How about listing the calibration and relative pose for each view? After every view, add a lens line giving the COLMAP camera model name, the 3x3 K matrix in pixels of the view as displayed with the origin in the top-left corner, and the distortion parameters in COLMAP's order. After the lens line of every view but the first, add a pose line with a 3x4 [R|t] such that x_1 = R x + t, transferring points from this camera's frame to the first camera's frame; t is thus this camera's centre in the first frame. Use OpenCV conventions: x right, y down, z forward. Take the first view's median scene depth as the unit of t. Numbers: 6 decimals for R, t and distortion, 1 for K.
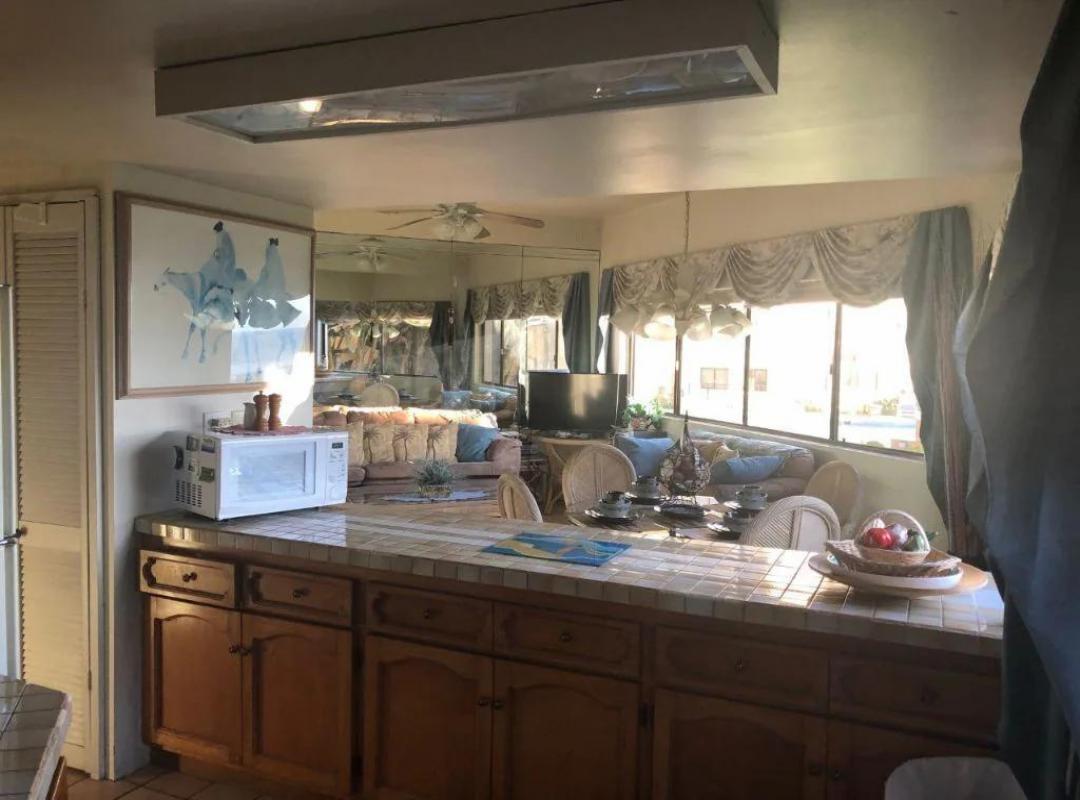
lens RADIAL K [[916.2, 0, 540.0], [0, 916.2, 400.0], [0, 0, 1]] dist [0.094430, 0.001483]
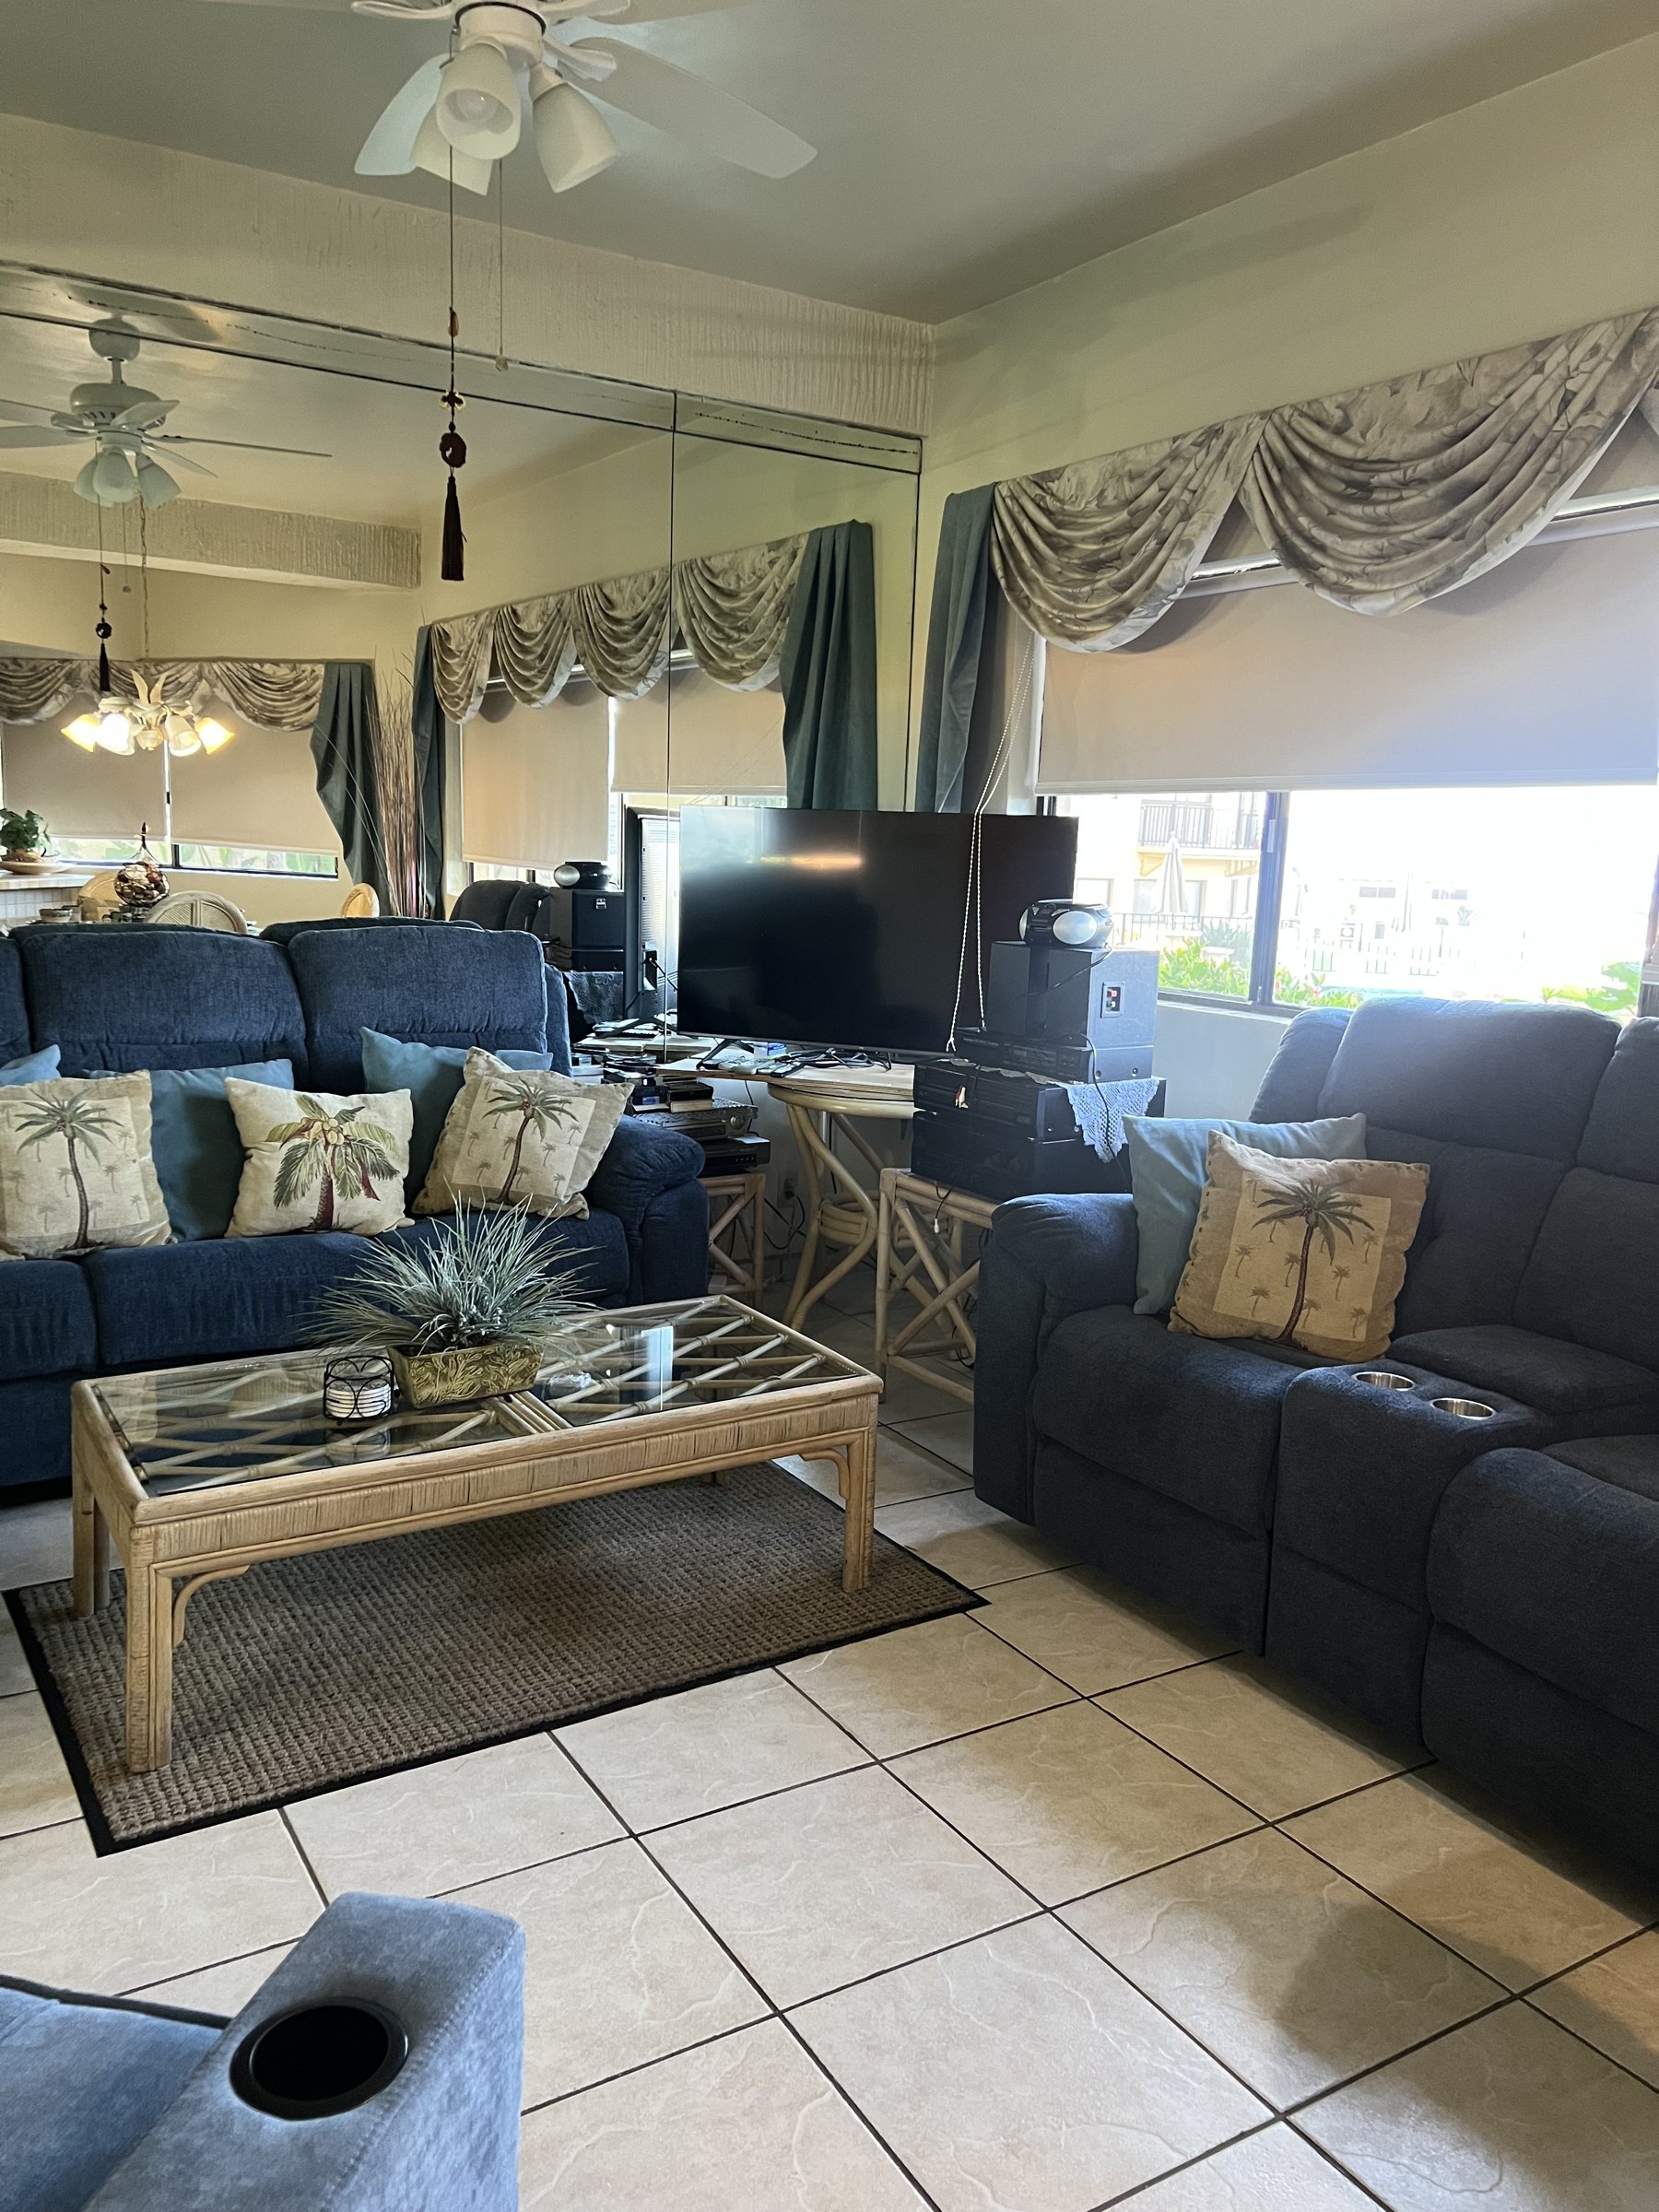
lens RADIAL K [[1681.8, 0, 829.5], [0, 1681.8, 1106.0], [0, 0, 1]] dist [0.061558, -0.066173]
pose [[0.983332, -0.017873, 0.180941, -0.060815], [-0.001377, 0.994396, 0.105712, -0.007050], [-0.181816, -0.104199, 0.977796, 0.420215]]
